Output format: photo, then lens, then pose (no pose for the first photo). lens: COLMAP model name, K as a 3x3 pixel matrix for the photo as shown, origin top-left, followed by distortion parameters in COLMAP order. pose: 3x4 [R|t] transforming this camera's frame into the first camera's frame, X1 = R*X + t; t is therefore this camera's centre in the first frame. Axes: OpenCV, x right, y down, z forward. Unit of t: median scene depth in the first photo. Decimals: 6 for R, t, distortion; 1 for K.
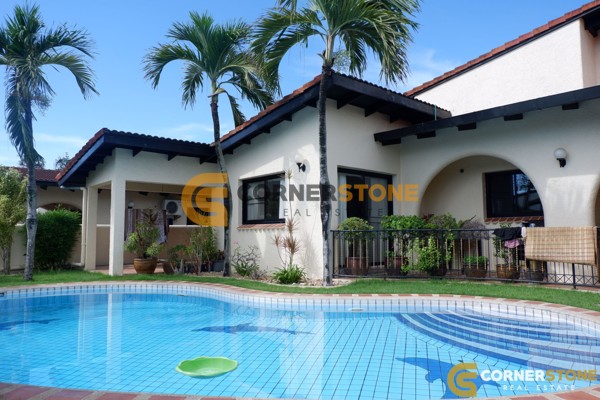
lens RADIAL K [[443.7, 0, 298.7], [0, 443.7, 196.8], [0, 0, 1]] dist [-0.030320, 0.032784]
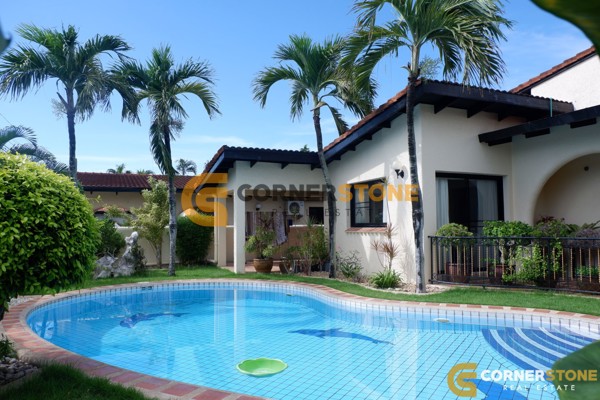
lens RADIAL K [[443.7, 0, 298.7], [0, 443.7, 196.8], [0, 0, 1]] dist [-0.030320, 0.032784]
pose [[0.950706, -0.021517, -0.309347, 0.097320], [0.028752, 0.999409, 0.018847, -0.038480], [0.308759, -0.026813, 0.950762, -0.038408]]
